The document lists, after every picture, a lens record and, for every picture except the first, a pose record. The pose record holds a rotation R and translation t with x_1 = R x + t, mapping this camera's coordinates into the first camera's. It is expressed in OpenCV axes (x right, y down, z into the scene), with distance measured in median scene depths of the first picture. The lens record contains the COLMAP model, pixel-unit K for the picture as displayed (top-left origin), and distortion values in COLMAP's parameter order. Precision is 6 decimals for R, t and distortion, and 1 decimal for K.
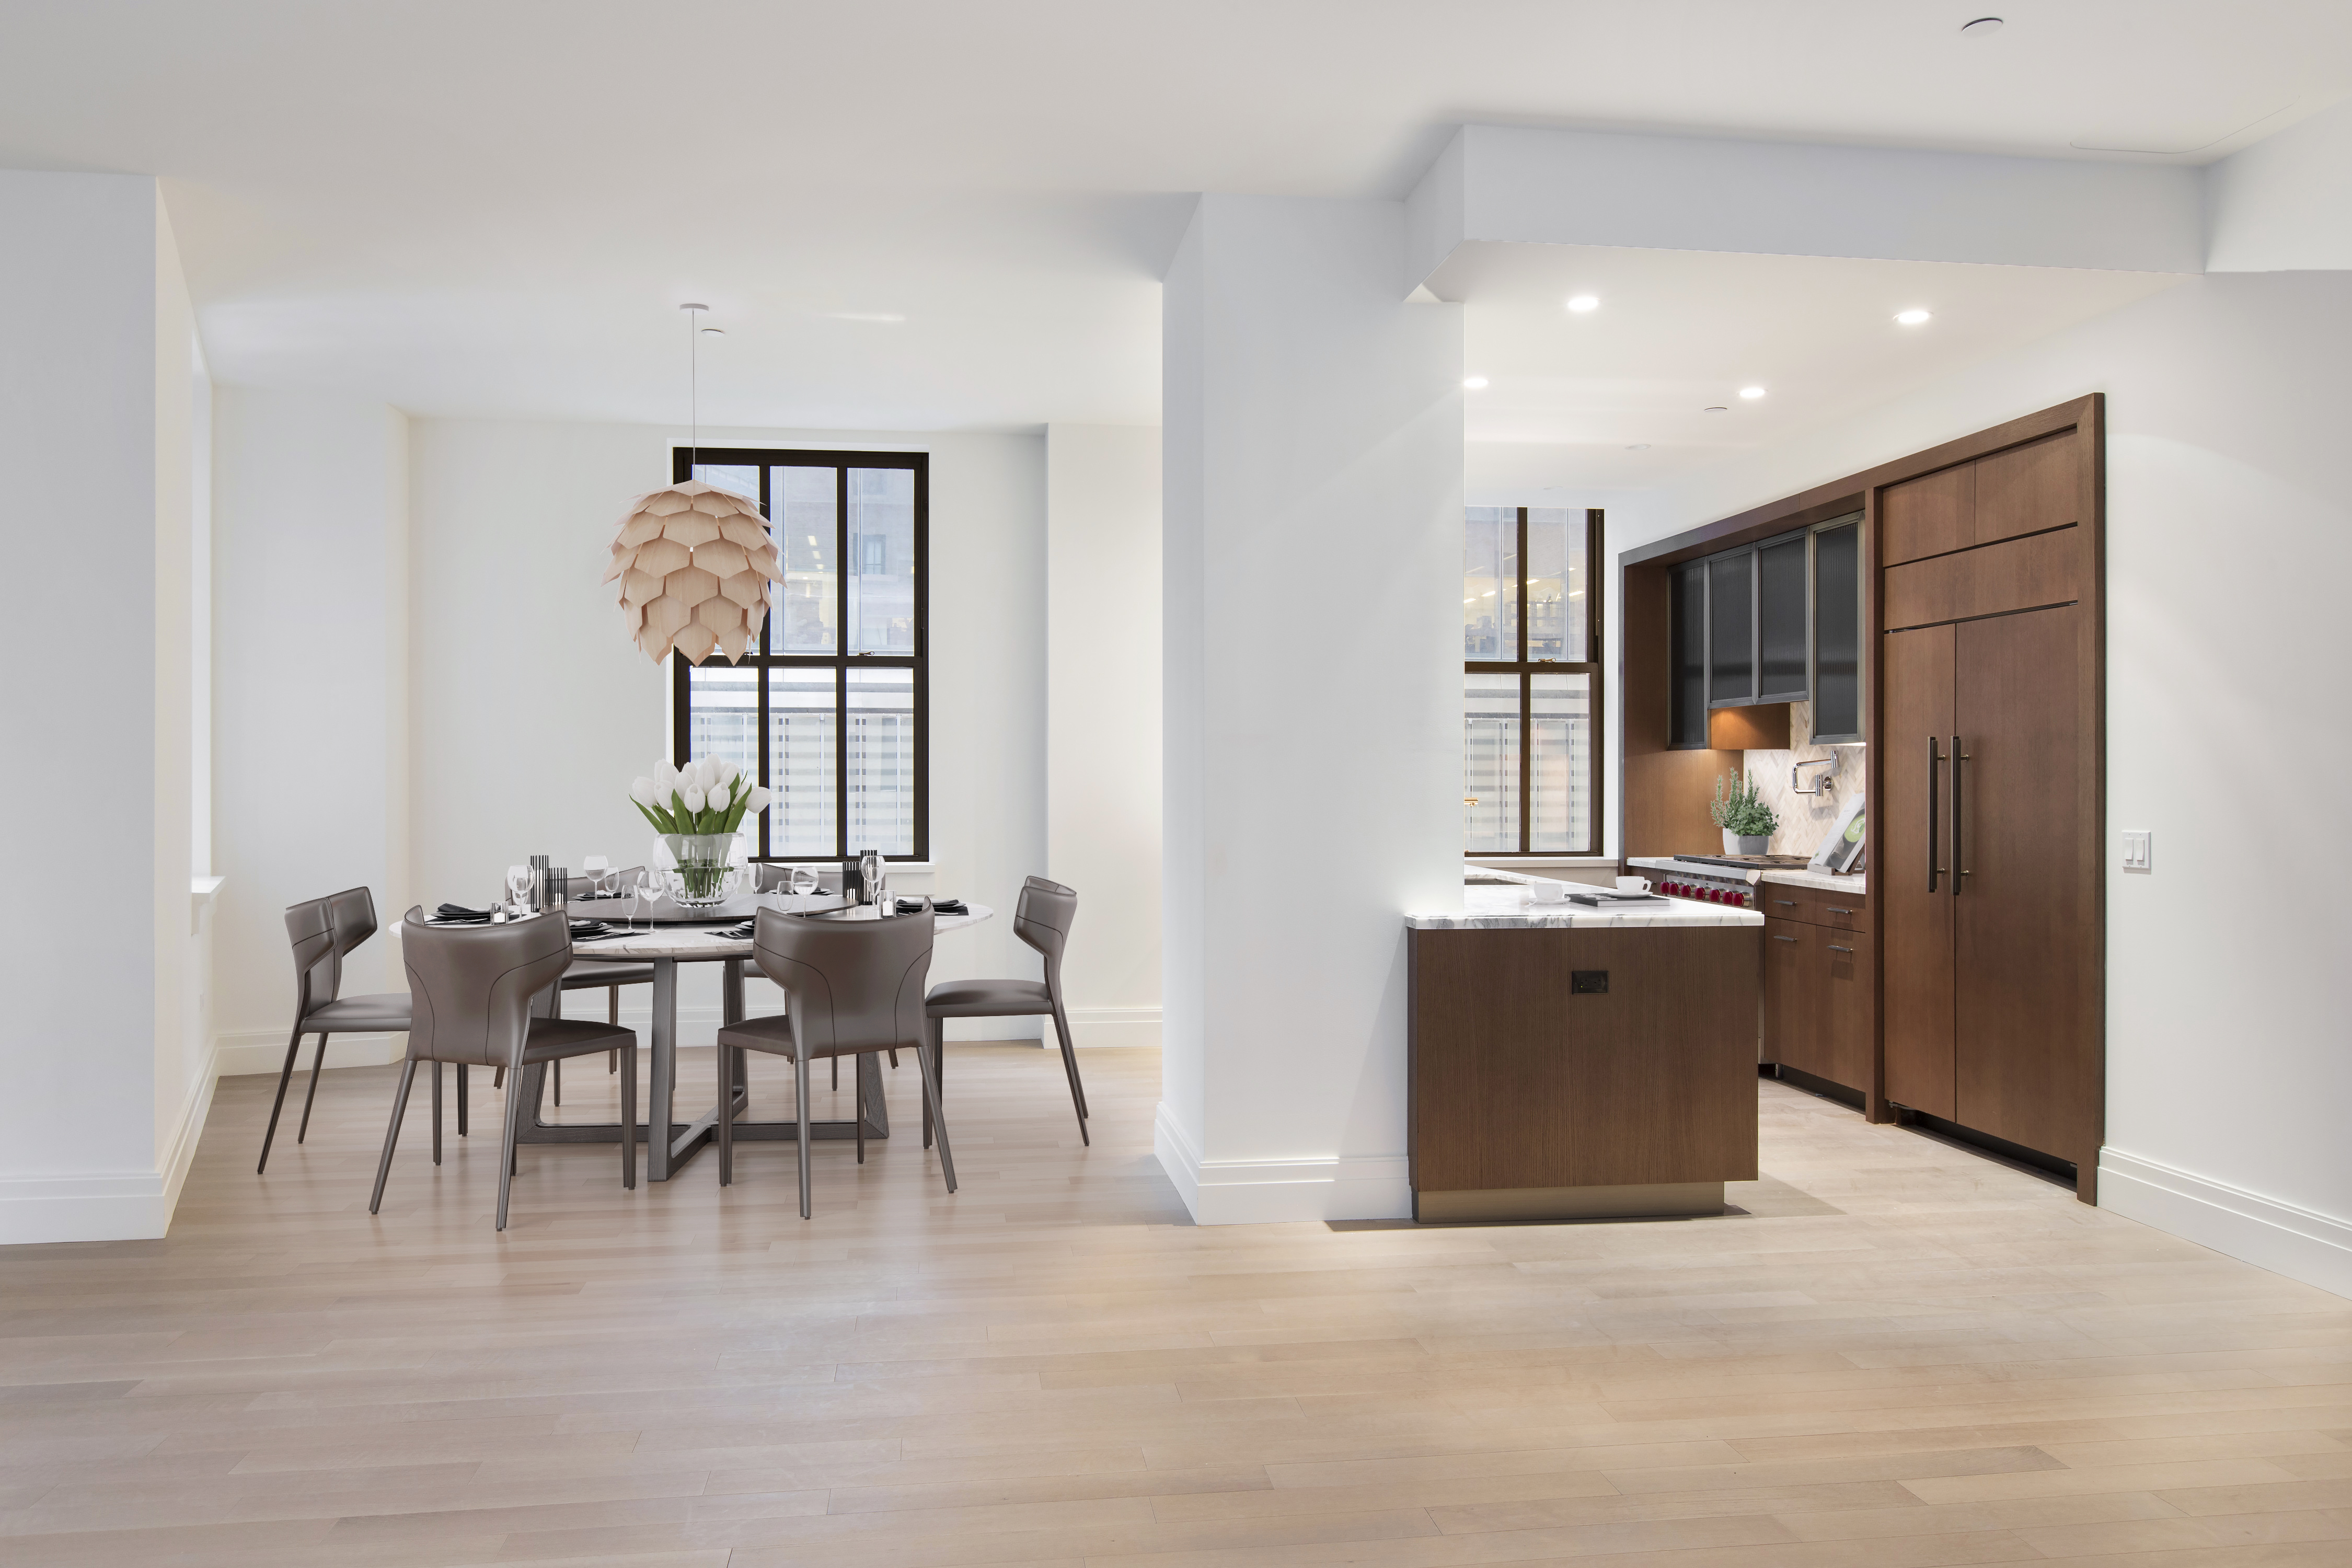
lens RADIAL K [[1704.1, 0, 1160.9], [0, 1704.1, 786.2], [0, 0, 1]] dist [0.016502, -0.000315]
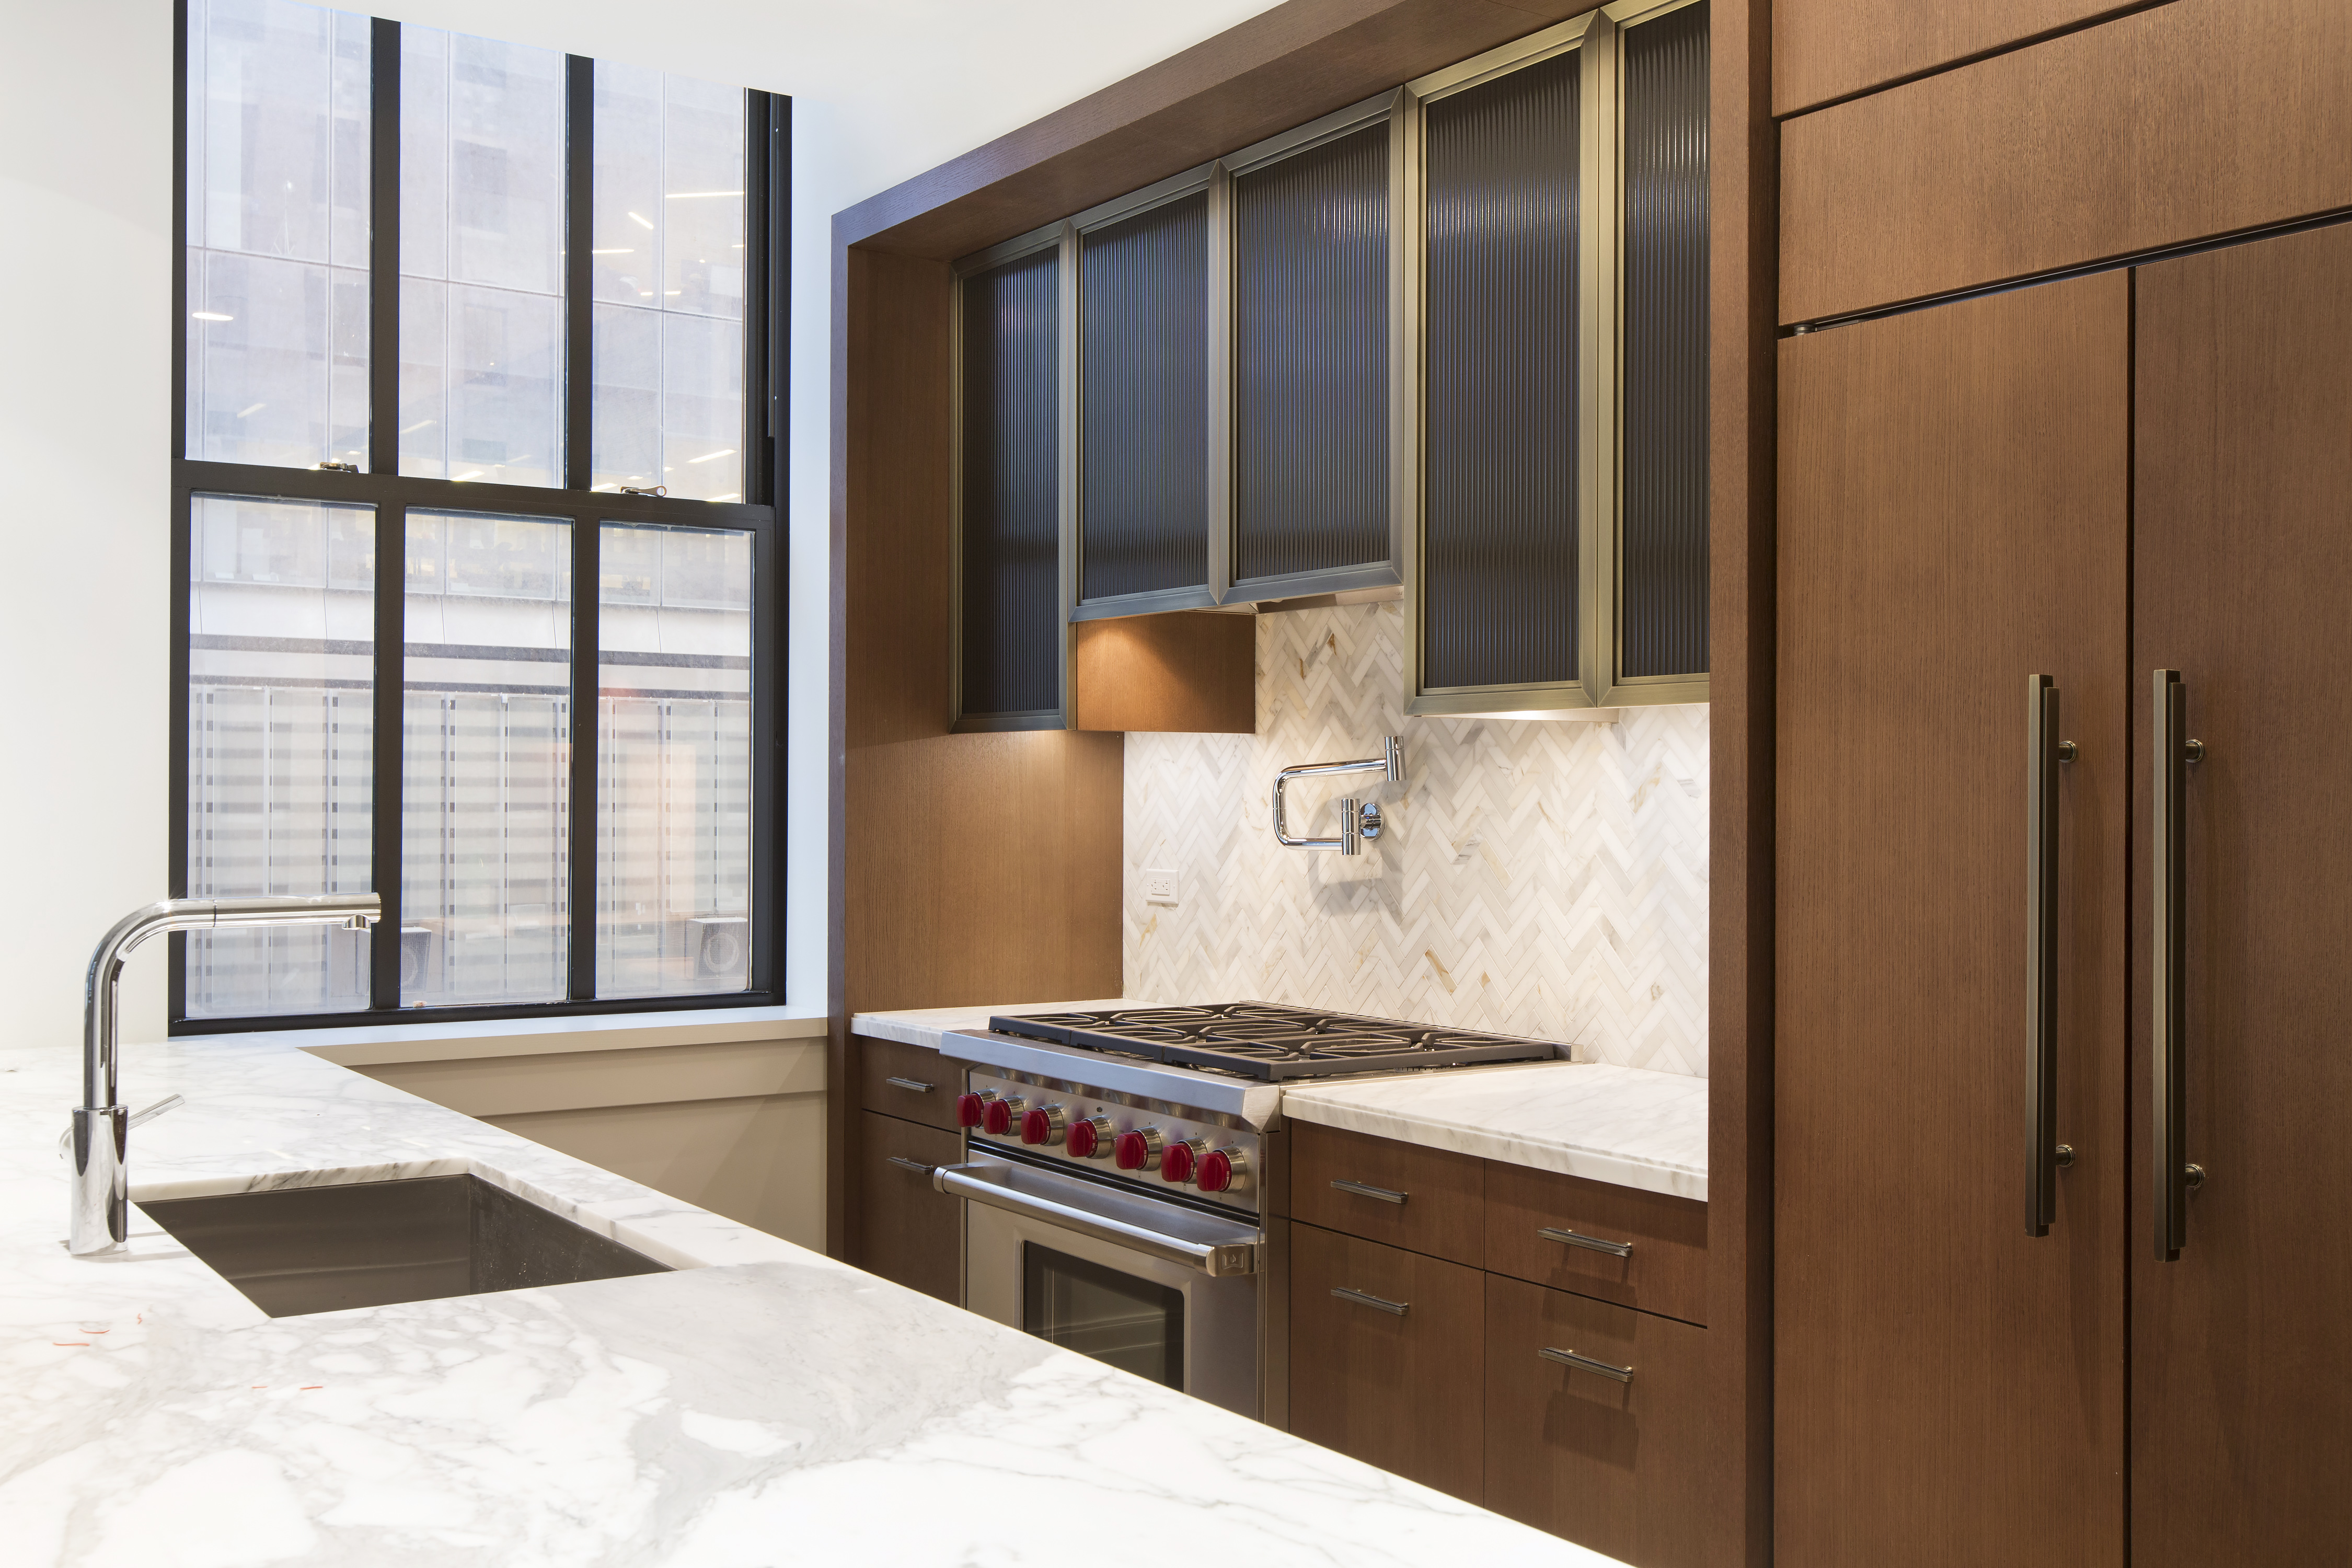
lens RADIAL K [[2371.8, 0, 1168.0], [0, 2371.8, 789.4], [0, 0, 1]] dist [-0.004671, 0.000000]
pose [[0.902093, 0.004079, 0.431522, 0.113607], [-0.002191, 0.999986, -0.004872, -0.005799], [-0.431536, 0.003450, 0.902089, 0.515103]]
